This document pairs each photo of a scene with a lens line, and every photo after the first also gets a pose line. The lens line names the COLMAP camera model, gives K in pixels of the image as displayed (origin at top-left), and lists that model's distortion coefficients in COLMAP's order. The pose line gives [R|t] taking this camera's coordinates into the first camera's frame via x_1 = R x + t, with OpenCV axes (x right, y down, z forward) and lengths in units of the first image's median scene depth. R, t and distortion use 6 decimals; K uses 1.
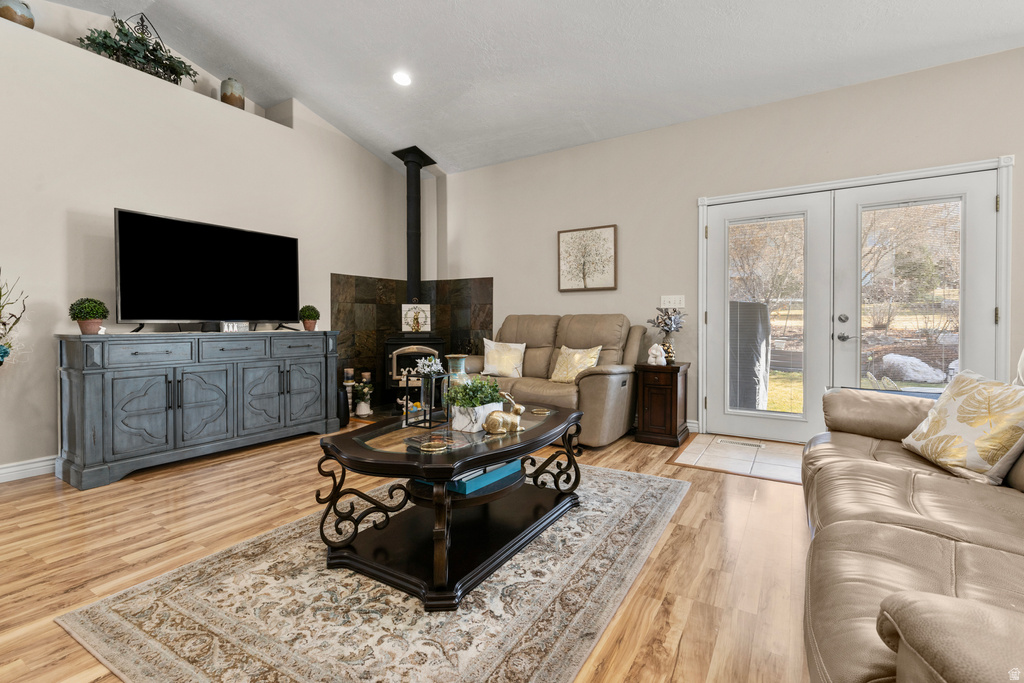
lens RADIAL K [[481.9, 0, 492.9], [0, 481.9, 328.4], [0, 0, 1]] dist [0.003430, 0.001605]
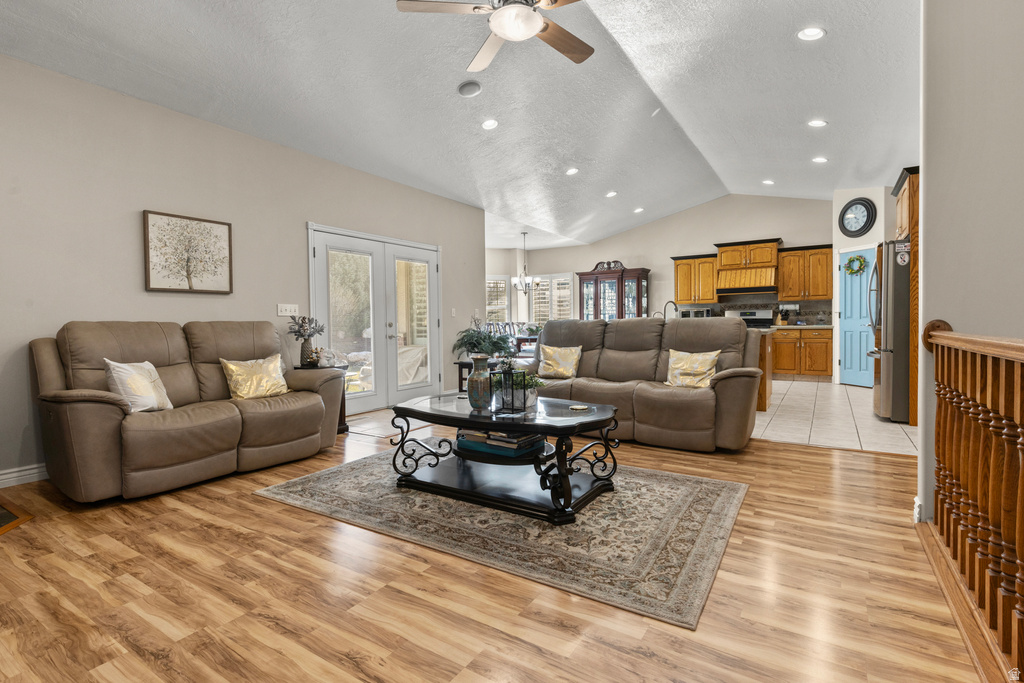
lens RADIAL K [[481.9, 0, 502.4], [0, 481.9, 333.4], [0, 0, 1]] dist [0.003430, 0.001605]
pose [[0.007339, -0.021894, 0.999733, -0.975436], [0.024642, 0.999461, 0.021707, -0.020426], [-0.999669, 0.024476, 0.007875, 0.709753]]
